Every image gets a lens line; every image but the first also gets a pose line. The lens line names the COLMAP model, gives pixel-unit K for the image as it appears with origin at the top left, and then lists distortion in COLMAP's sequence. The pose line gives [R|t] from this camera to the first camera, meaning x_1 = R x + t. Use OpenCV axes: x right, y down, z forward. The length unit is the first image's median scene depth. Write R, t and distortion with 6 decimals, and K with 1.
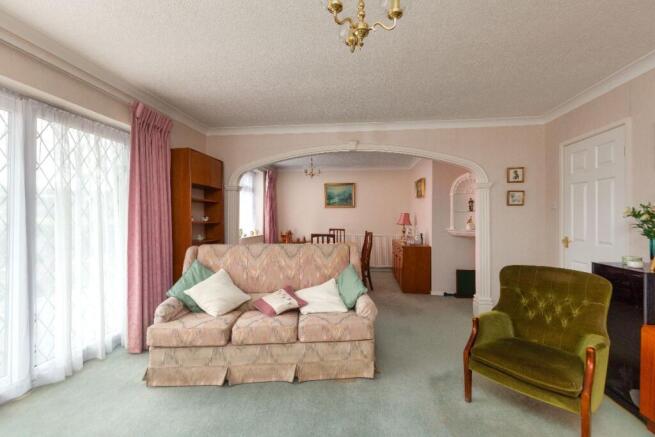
lens RADIAL K [[295.2, 0, 327.1], [0, 295.2, 221.0], [0, 0, 1]] dist [-0.000368, 0.000249]
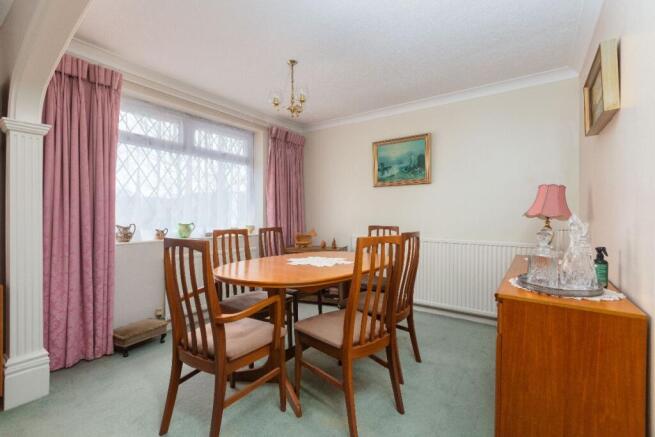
lens RADIAL K [[295.2, 0, 329.1], [0, 295.2, 217.0], [0, 0, 1]] dist [-0.000368, 0.000249]
pose [[0.884605, -0.000518, -0.466341, 0.171660], [-0.004747, 0.999938, -0.010116, 0.015655], [0.466317, 0.011162, 0.884547, 0.497529]]
